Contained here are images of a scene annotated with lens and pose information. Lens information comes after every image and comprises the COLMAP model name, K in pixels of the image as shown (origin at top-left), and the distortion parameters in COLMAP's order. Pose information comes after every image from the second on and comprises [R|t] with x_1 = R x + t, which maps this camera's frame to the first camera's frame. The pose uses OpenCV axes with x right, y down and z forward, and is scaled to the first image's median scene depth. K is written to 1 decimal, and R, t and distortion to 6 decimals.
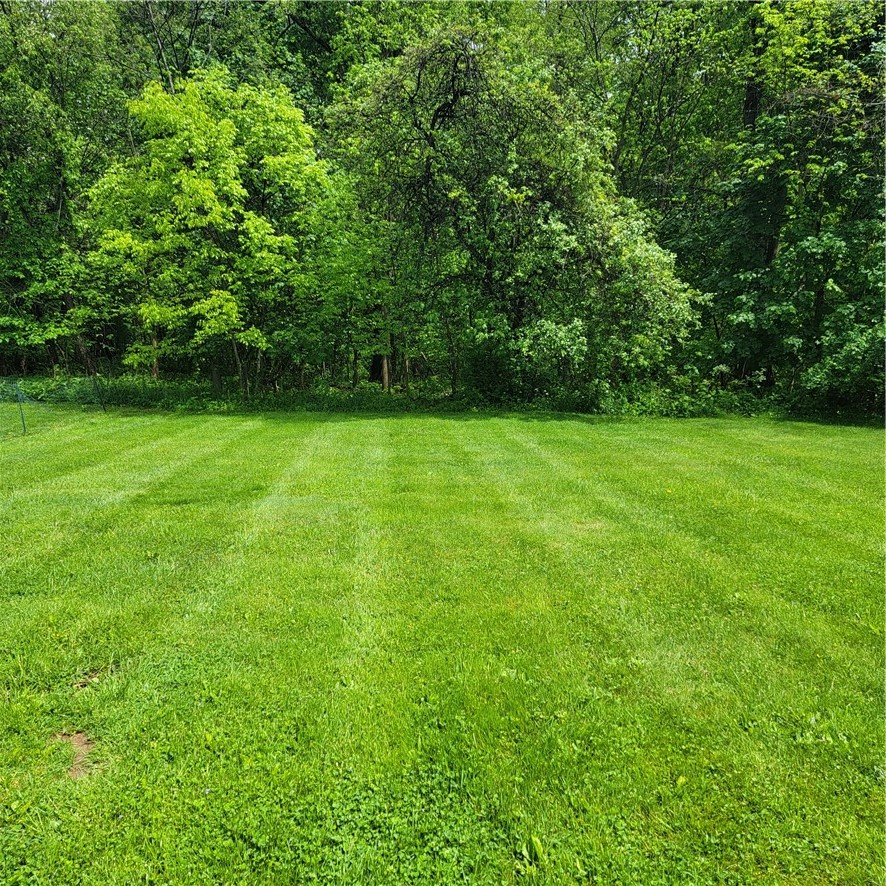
lens RADIAL K [[822.2, 0, 430.7], [0, 822.2, 450.4], [0, 0, 1]] dist [0.108215, -0.109071]
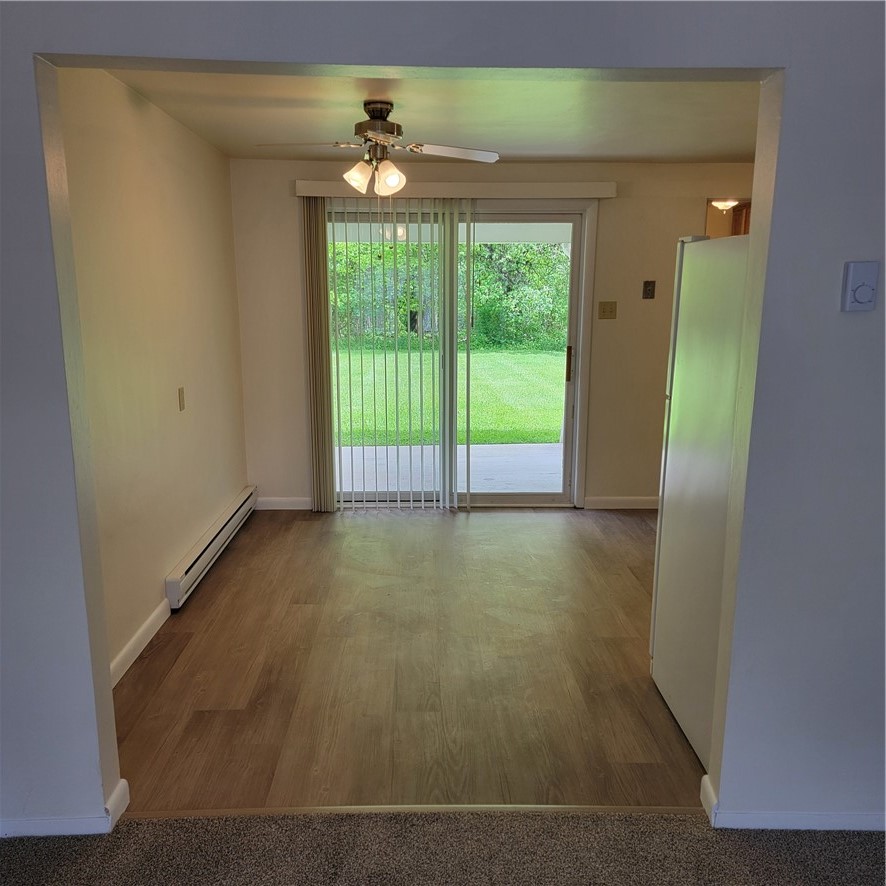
lens RADIAL K [[822.2, 0, 430.7], [0, 822.2, 450.4], [0, 0, 1]] dist [0.108215, -0.109071]
pose [[0.999279, 0.009505, -0.036754, 0.021618], [-0.007802, 0.998901, 0.046220, 0.072062], [0.037153, -0.045900, 0.998255, -0.525860]]
